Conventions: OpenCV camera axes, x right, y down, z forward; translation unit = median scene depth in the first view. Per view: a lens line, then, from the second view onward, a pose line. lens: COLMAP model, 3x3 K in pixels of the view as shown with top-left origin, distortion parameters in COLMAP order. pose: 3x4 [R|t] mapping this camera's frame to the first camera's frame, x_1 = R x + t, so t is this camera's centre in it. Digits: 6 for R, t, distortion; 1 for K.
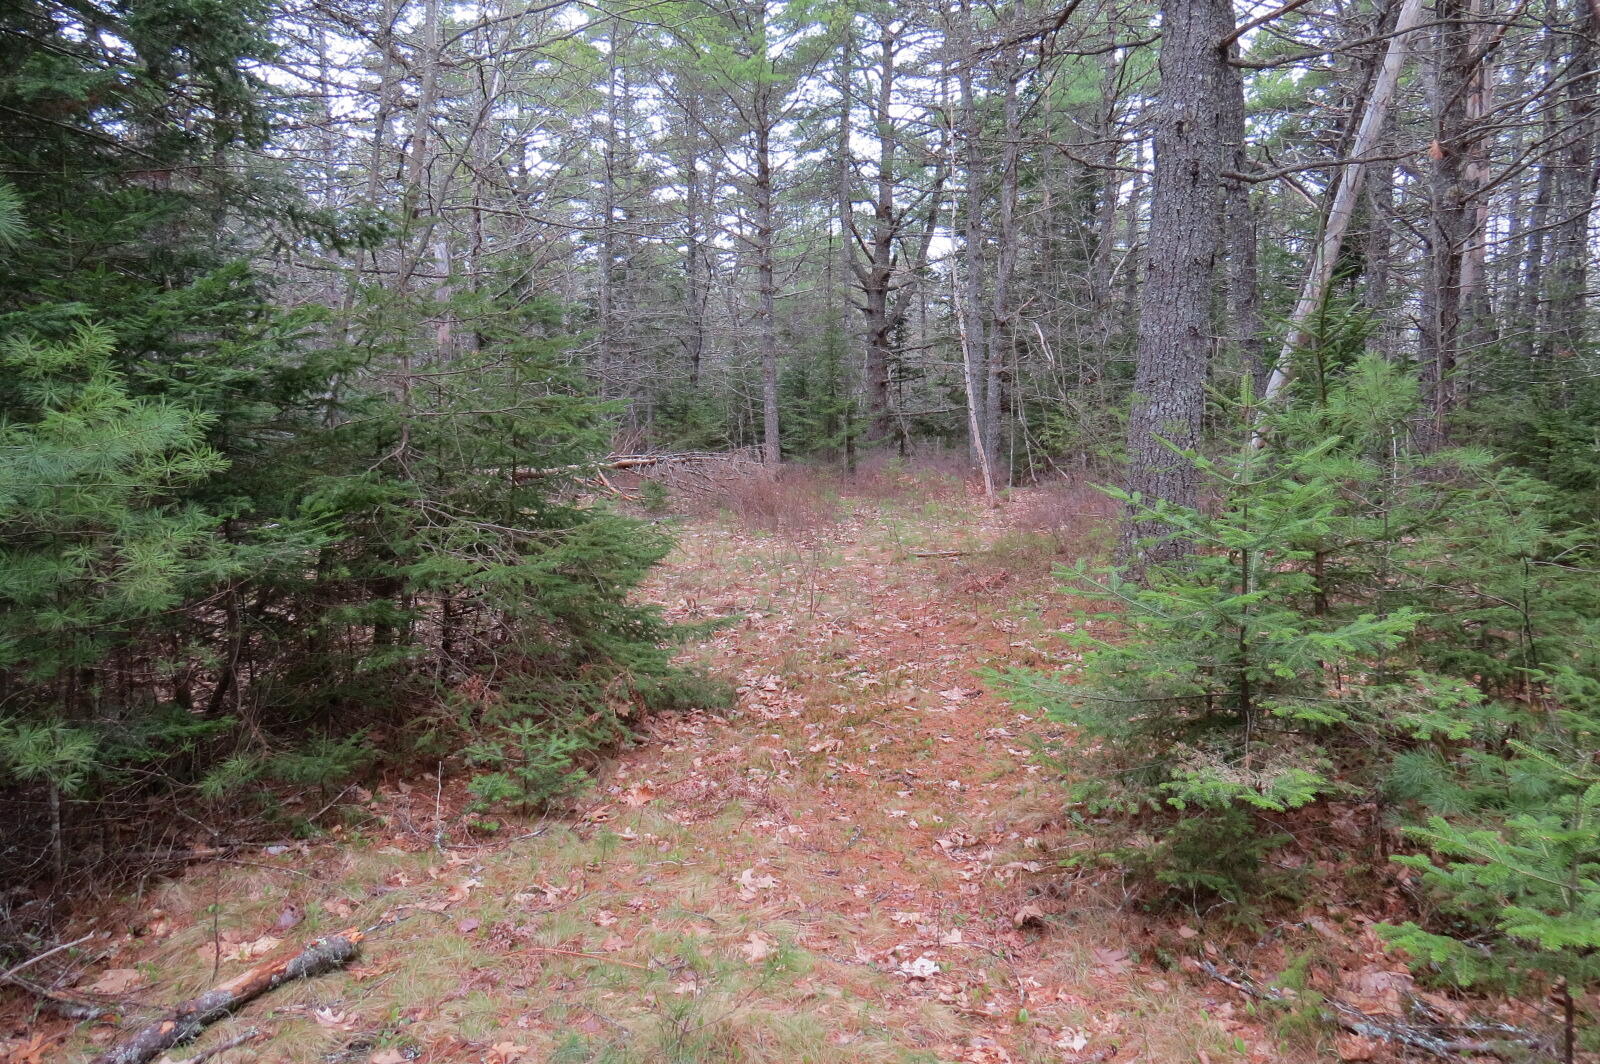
lens RADIAL K [[1129.6, 0, 799.2], [0, 1129.6, 535.2], [0, 0, 1]] dist [-0.026163, 0.007620]
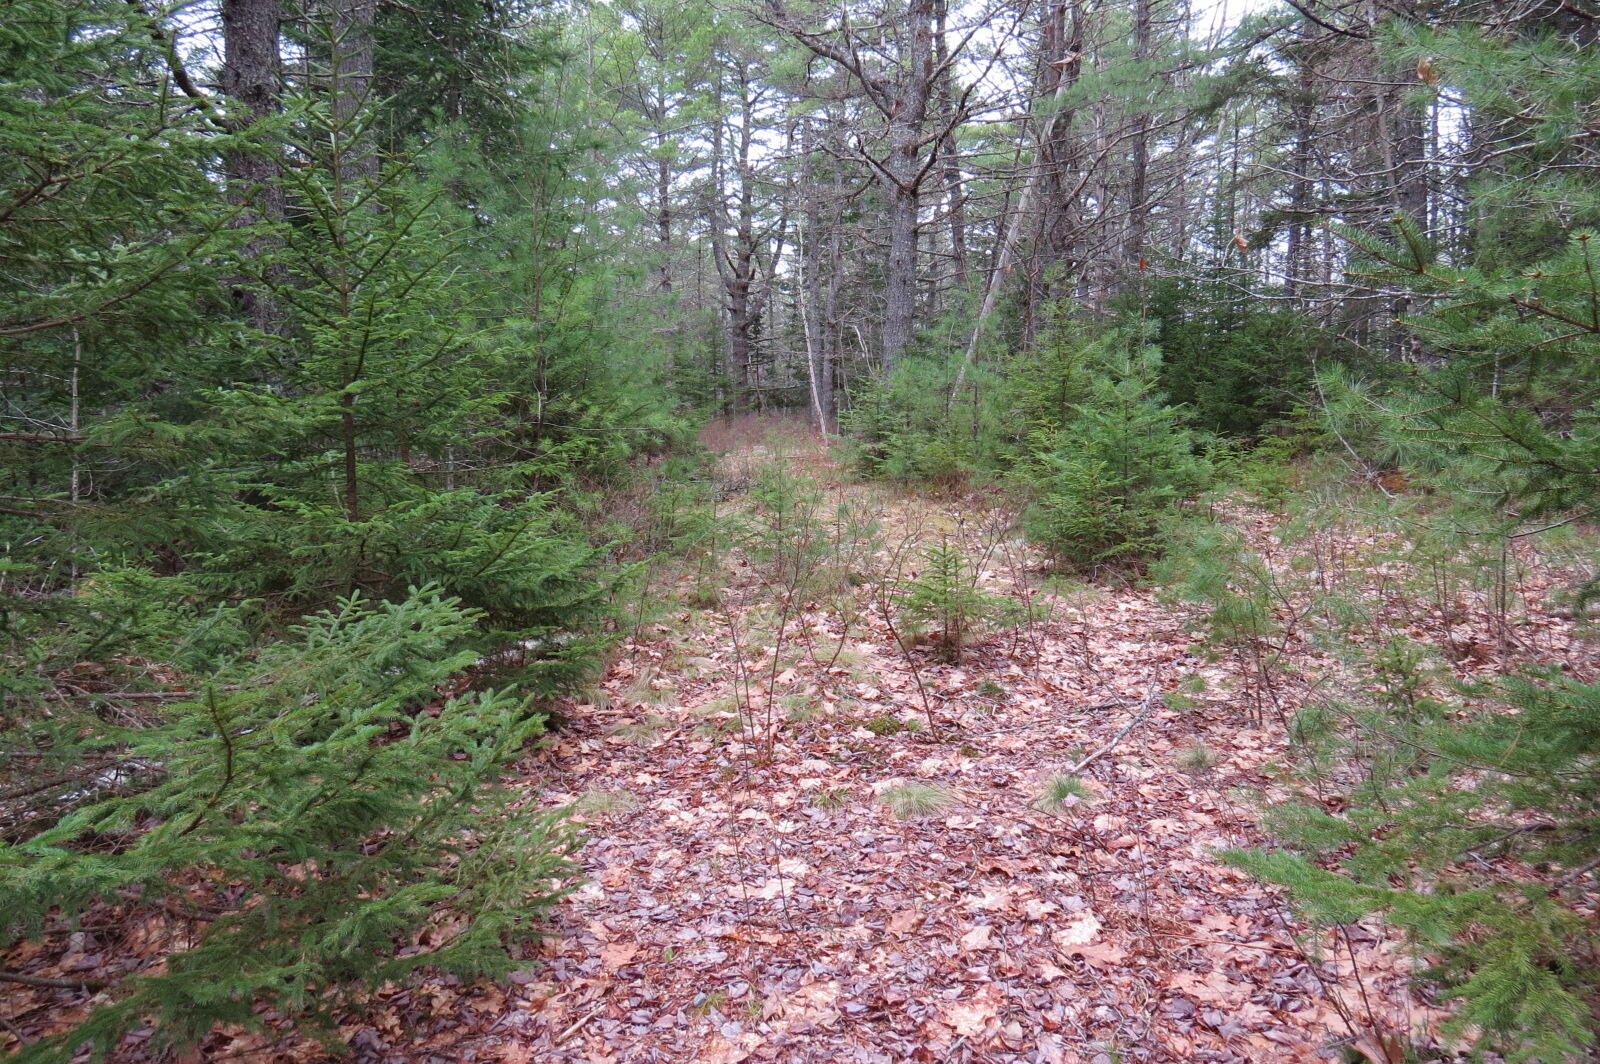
lens RADIAL K [[1129.6, 0, 803.9], [0, 1129.6, 534.9], [0, 0, 1]] dist [-0.026163, 0.007620]
pose [[0.989098, -0.006817, 0.147100, -0.052542], [0.004840, 0.999893, 0.013788, 0.044882], [-0.147179, -0.012926, 0.989025, -0.313703]]
